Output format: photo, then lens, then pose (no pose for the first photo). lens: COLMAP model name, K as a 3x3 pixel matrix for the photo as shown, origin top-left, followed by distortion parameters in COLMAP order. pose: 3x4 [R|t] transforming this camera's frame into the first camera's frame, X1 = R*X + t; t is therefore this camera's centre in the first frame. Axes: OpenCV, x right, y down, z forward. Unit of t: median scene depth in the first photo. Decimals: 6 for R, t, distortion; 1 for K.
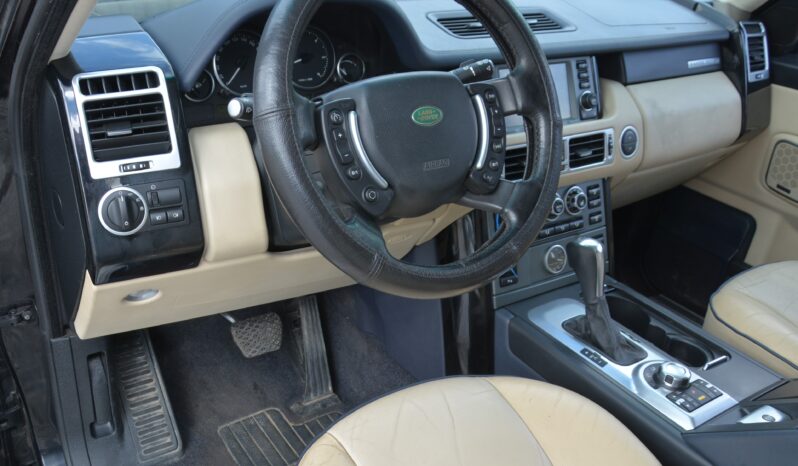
lens RADIAL K [[703.9, 0, 327.0], [0, 703.9, 254.7], [0, 0, 1]] dist [-0.049490, 0.003093]
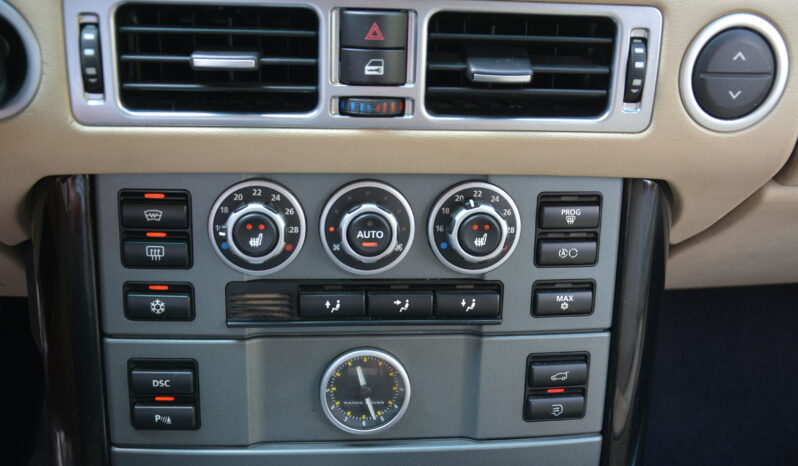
lens RADIAL K [[765.6, 0, 399.0], [0, 765.6, 233.0], [0, 0, 1]] dist [-0.038577, 0.002793]
pose [[0.902843, 0.234917, -0.360124, 0.437243], [-0.218570, 0.972015, 0.086107, -0.095292], [0.370274, 0.000971, 0.928922, 0.664680]]
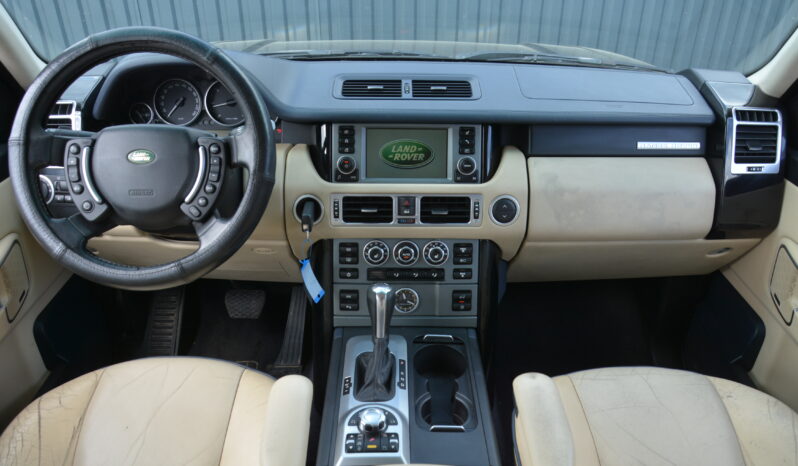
lens RADIAL K [[597.9, 0, 402.0], [0, 597.9, 262.9], [0, 0, 1]] dist [-0.053921, 0.005064]
pose [[0.865941, 0.220611, -0.448862, 0.720096], [-0.211921, 0.974759, 0.070249, -0.115471], [0.453030, 0.034292, 0.890836, 0.137004]]
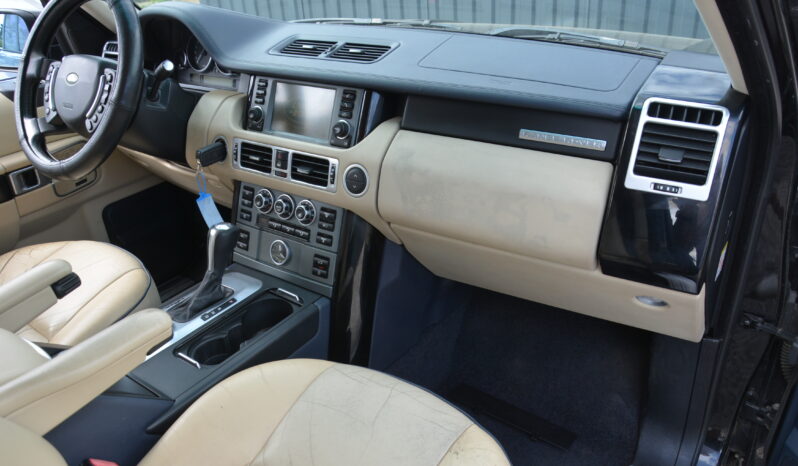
lens RADIAL K [[597.9, 0, 402.0], [0, 597.9, 262.9], [0, 0, 1]] dist [-0.053921, 0.005064]
pose [[0.415320, 0.394093, -0.819878, 1.198858], [-0.378721, 0.894372, 0.238054, -0.283082], [0.827091, 0.211637, 0.520701, 0.641074]]
